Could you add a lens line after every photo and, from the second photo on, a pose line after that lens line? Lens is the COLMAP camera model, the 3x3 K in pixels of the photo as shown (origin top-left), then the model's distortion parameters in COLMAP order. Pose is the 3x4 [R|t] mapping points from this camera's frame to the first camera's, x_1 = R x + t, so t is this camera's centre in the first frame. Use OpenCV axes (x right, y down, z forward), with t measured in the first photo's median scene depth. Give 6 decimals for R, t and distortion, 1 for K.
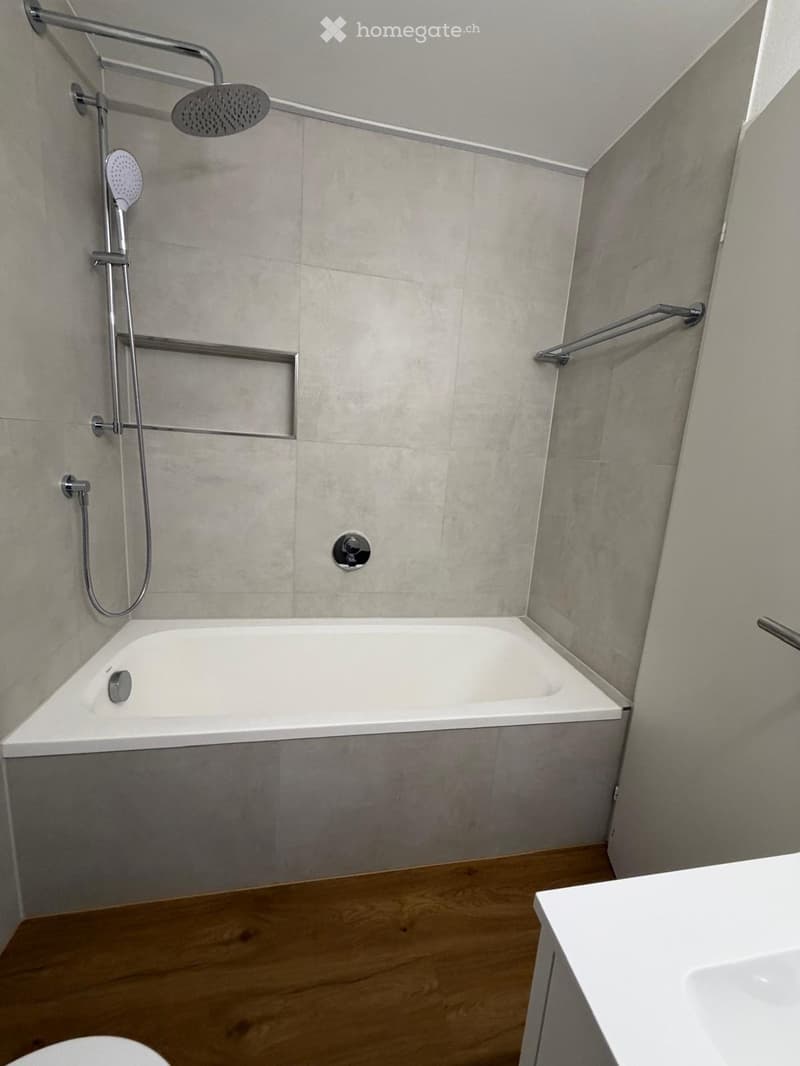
lens RADIAL K [[423.6, 0, 398.4], [0, 423.6, 529.1], [0, 0, 1]] dist [-0.003265, 0.000334]
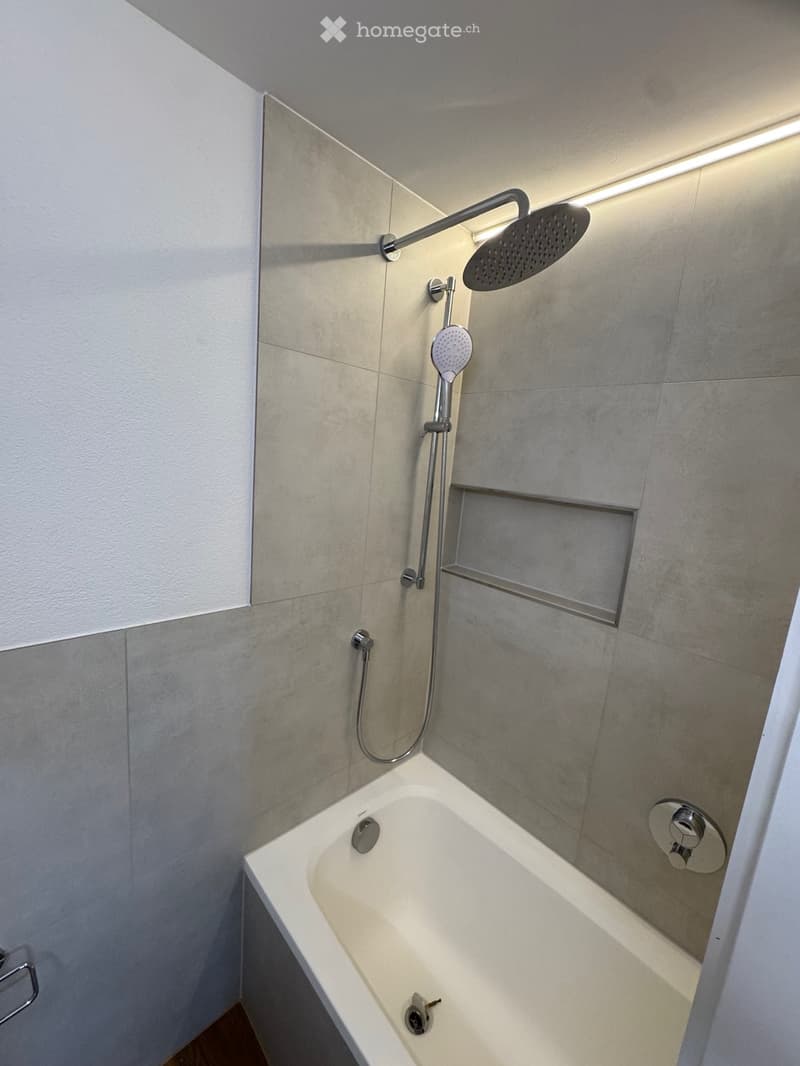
lens RADIAL K [[423.6, 0, 402.6], [0, 423.6, 531.2], [0, 0, 1]] dist [-0.003265, 0.000334]
pose [[0.548290, 0.115525, -0.828270, 0.121367], [-0.210895, 0.977503, -0.003266, -0.307248], [0.809260, 0.176469, 0.560319, 0.333944]]
